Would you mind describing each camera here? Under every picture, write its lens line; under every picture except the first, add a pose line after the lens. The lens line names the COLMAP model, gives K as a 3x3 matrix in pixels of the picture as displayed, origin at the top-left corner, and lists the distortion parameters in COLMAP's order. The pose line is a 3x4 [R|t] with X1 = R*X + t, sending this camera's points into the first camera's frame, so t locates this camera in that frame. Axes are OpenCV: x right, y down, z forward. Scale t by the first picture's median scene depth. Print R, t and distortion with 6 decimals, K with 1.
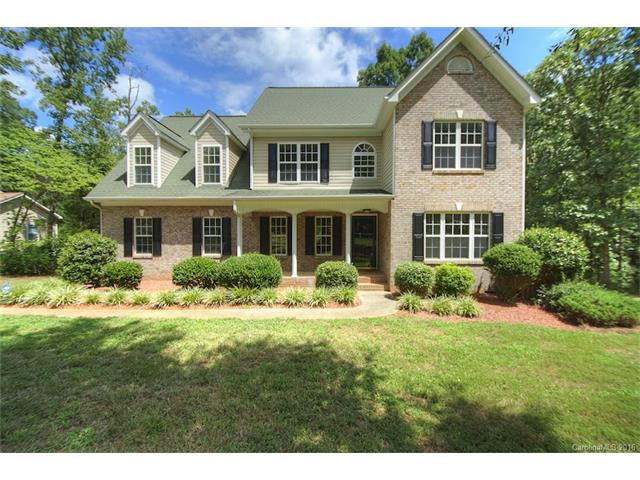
lens RADIAL K [[281.5, 0, 324.9], [0, 281.5, 241.2], [0, 0, 1]] dist [-0.003325, -0.001169]
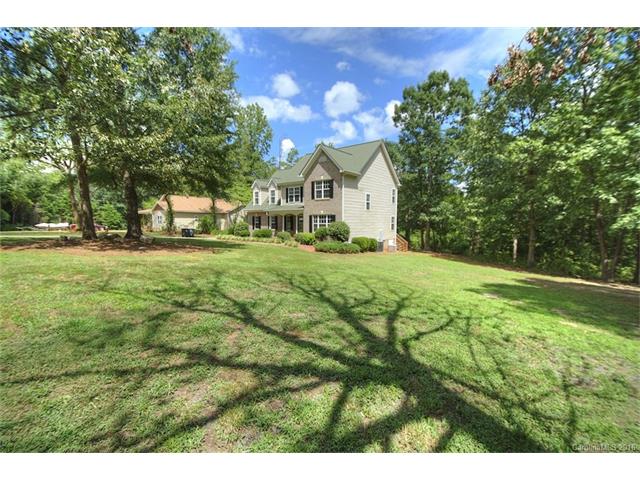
lens RADIAL K [[283.7, 0, 319.5], [0, 283.7, 242.9], [0, 0, 1]] dist [0.002930, -0.014401]
pose [[0.786923, 0.050640, -0.614969, 1.737529], [-0.016501, 0.997997, 0.061065, 0.000419], [0.616830, -0.037905, 0.786183, -0.936836]]
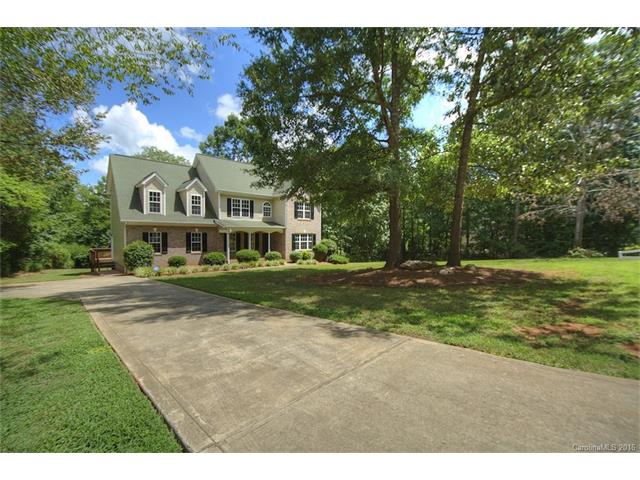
lens RADIAL K [[283.7, 0, 319.5], [0, 283.7, 242.9], [0, 0, 1]] dist [0.002930, -0.014401]
pose [[0.731817, -0.014202, 0.681353, -1.157443], [0.008958, 0.999897, 0.011220, -0.030365], [-0.681442, -0.002107, 0.731869, -1.032080]]
